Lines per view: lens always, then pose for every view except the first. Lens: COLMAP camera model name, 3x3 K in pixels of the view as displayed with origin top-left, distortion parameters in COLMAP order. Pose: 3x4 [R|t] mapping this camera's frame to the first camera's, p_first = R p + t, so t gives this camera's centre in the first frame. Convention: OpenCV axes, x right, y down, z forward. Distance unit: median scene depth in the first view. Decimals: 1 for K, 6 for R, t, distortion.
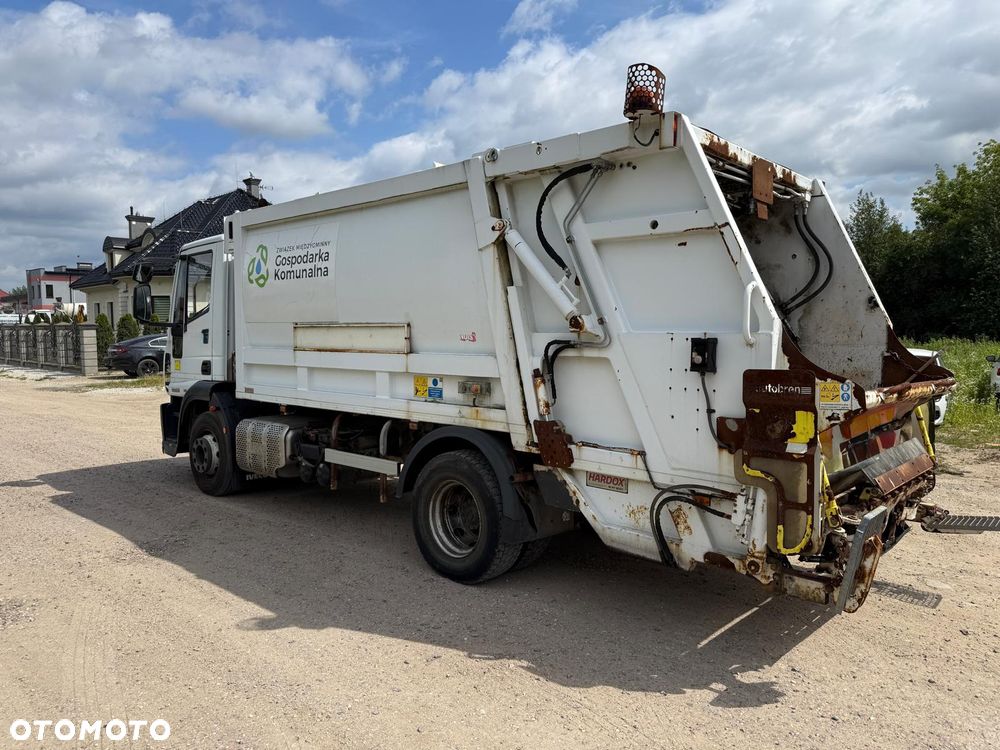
lens RADIAL K [[704.0, 0, 495.1], [0, 704.0, 373.6], [0, 0, 1]] dist [0.070286, -0.093601]
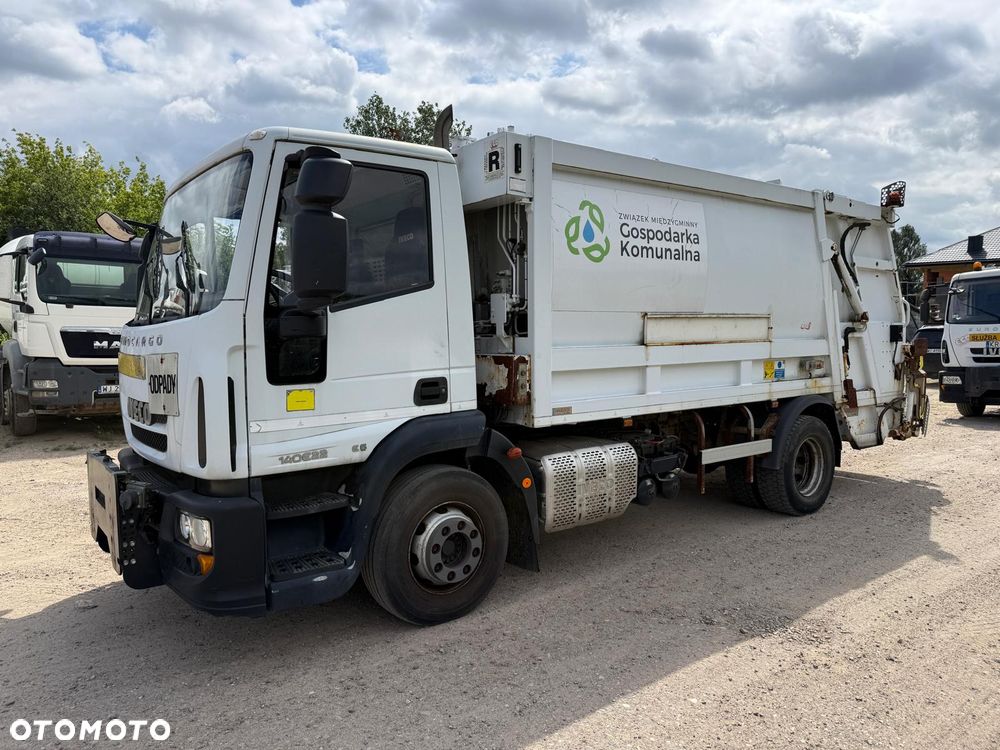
lens RADIAL K [[709.9, 0, 492.0], [0, 709.9, 379.5], [0, 0, 1]] dist [0.053957, -0.073899]
pose [[0.173152, -0.079462, 0.981684, -1.180929], [0.062280, 0.995629, 0.069605, -0.066430], [-0.982924, 0.049087, 0.177344, 1.091915]]
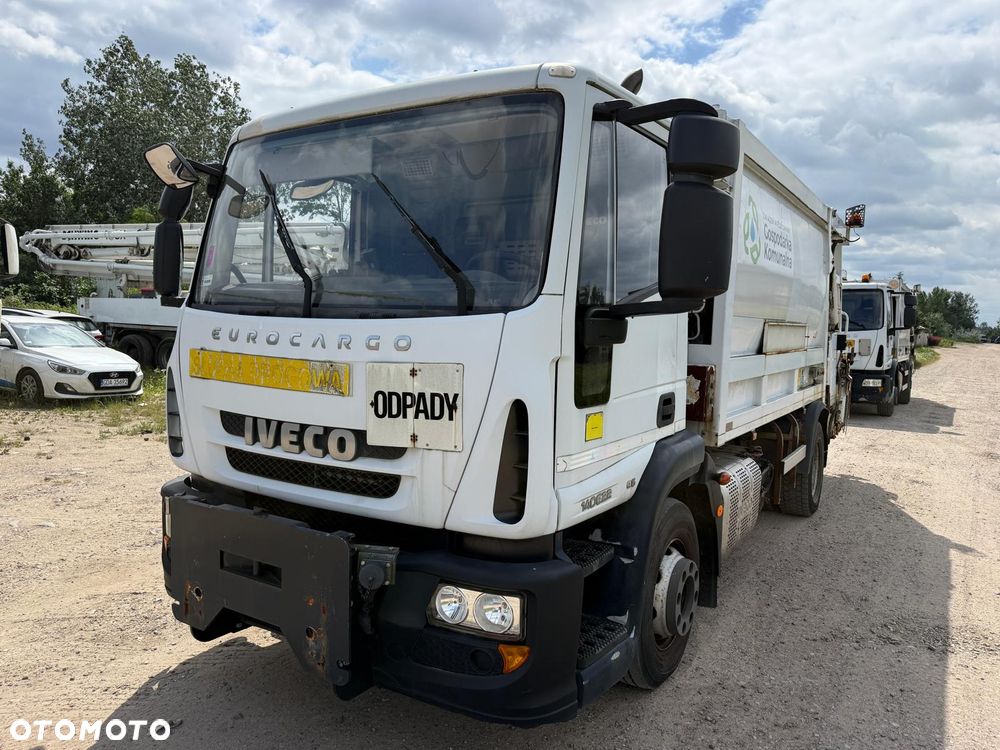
lens RADIAL K [[709.9, 0, 501.6], [0, 709.9, 376.4], [0, 0, 1]] dist [0.053957, -0.073899]
pose [[-0.183574, -0.092851, 0.978611, -1.054152], [0.017686, 0.995056, 0.097729, -0.096210], [-0.982847, 0.035249, -0.181024, 1.508432]]
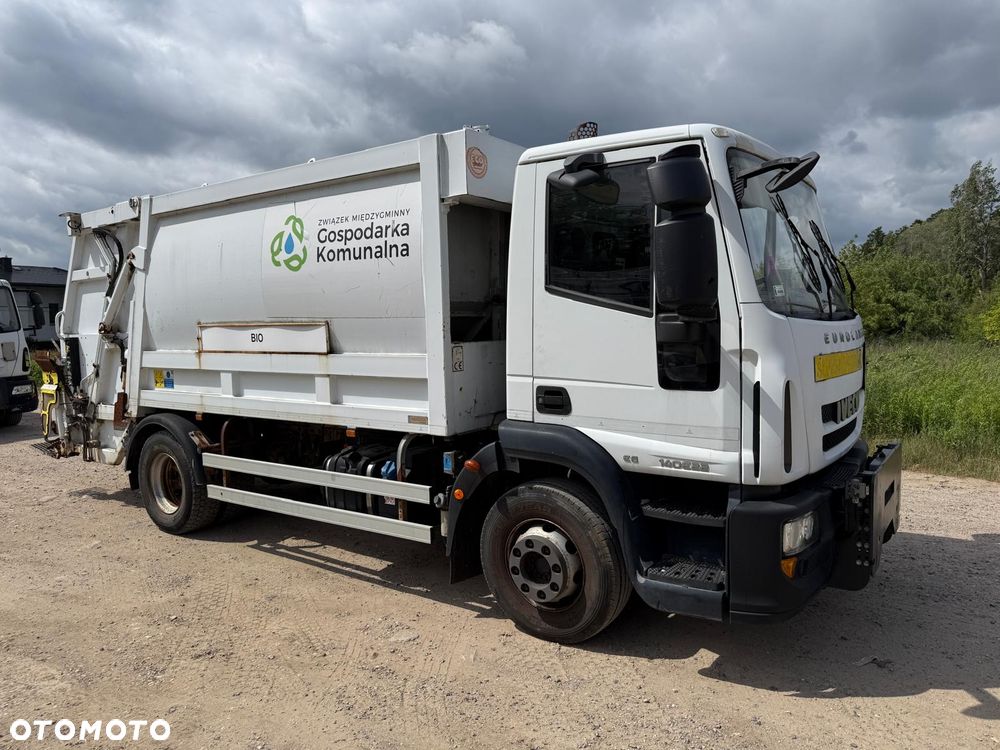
lens RADIAL K [[704.0, 0, 515.3], [0, 704.0, 380.7], [0, 0, 1]] dist [0.070286, -0.093601]
pose [[0.988616, -0.019639, 0.149171, -0.235183], [0.016013, 0.999547, 0.025467, -0.022290], [-0.149604, -0.022788, 0.988483, 0.234176]]
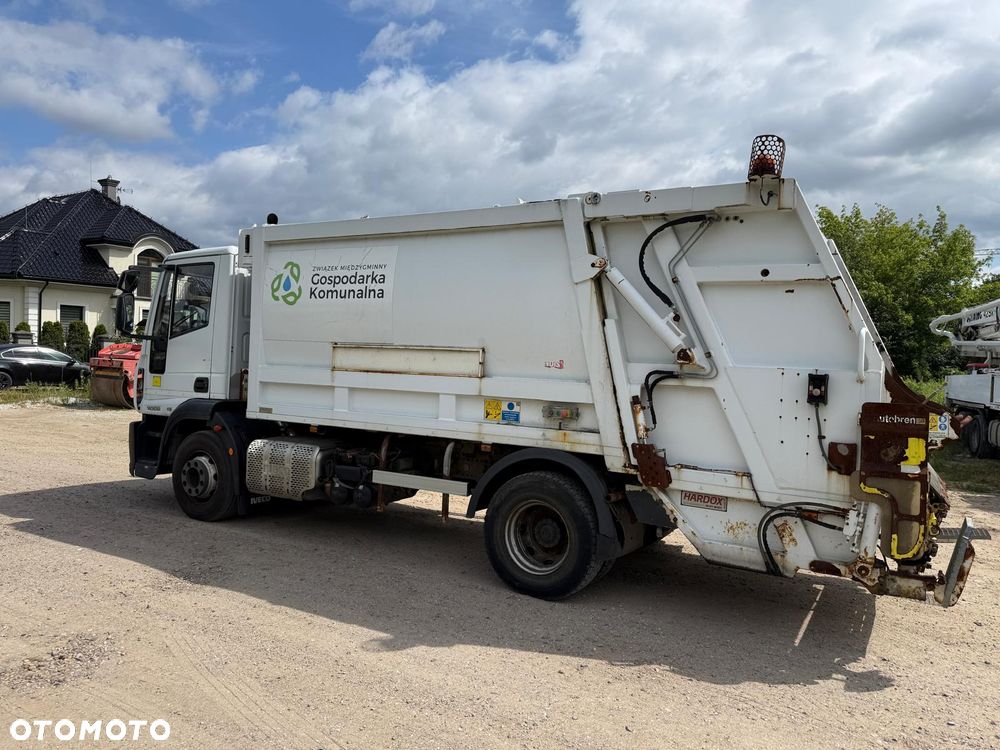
lens RADIAL K [[704.0, 0, 495.4], [0, 704.0, 373.1], [0, 0, 1]] dist [0.070286, -0.093601]
pose [[0.976803, 0.032905, 0.211595, -0.285710], [-0.025023, 0.998894, -0.039819, 0.005060], [-0.212671, 0.033601, 0.976546, -0.014370]]
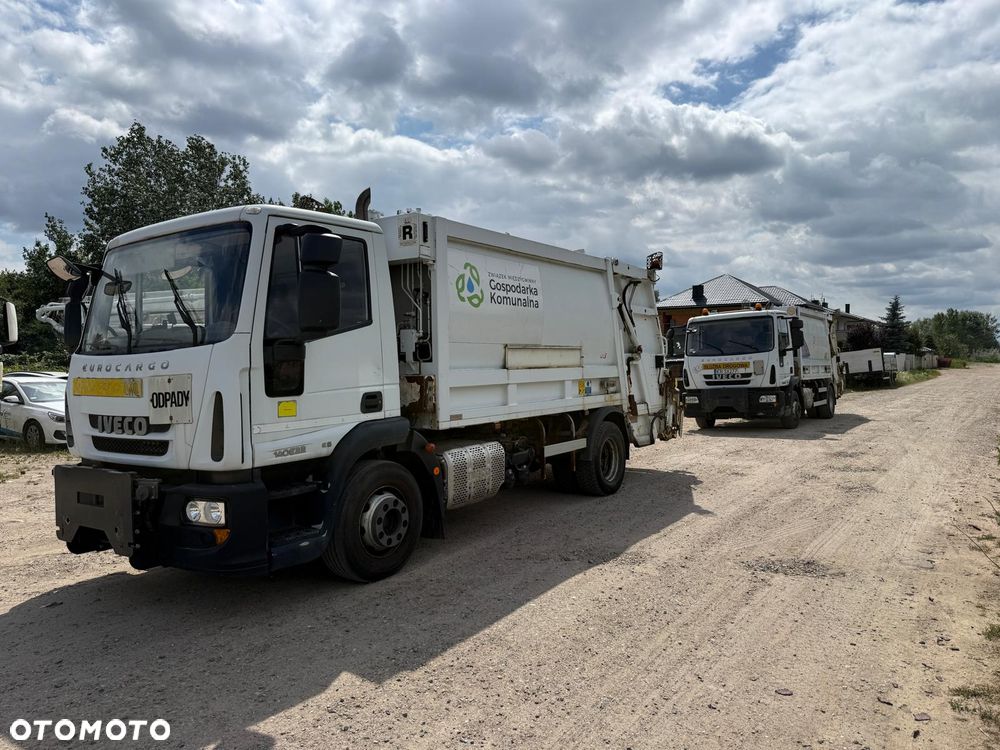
lens RADIAL K [[704.0, 0, 495.0], [0, 704.0, 376.7], [0, 0, 1]] dist [0.070286, -0.093601]
pose [[-0.139878, -0.025846, 0.989831, -1.438031], [0.067196, 0.997107, 0.035532, -0.065576], [-0.987886, 0.071483, -0.137737, 1.238452]]
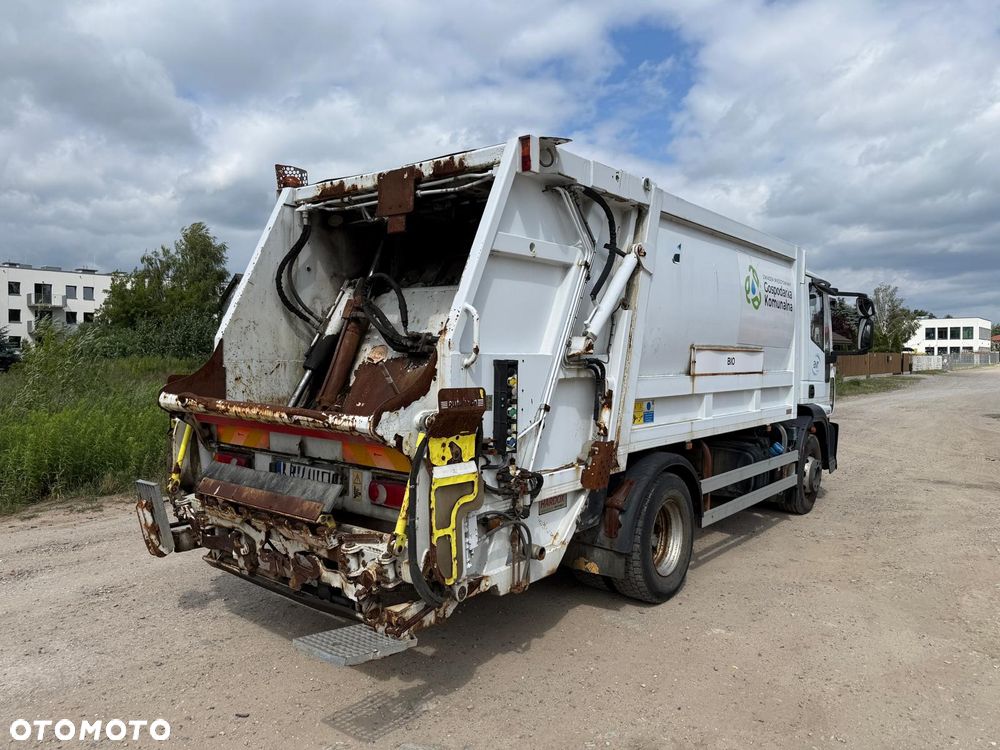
lens RADIAL K [[704.0, 0, 512.5], [0, 704.0, 362.1], [0, 0, 1]] dist [0.070286, -0.093601]
pose [[-0.097865, -0.008012, 0.995167, -1.411411], [0.039155, 0.999162, 0.011895, -0.081687], [-0.994429, 0.040130, -0.097469, 1.592810]]
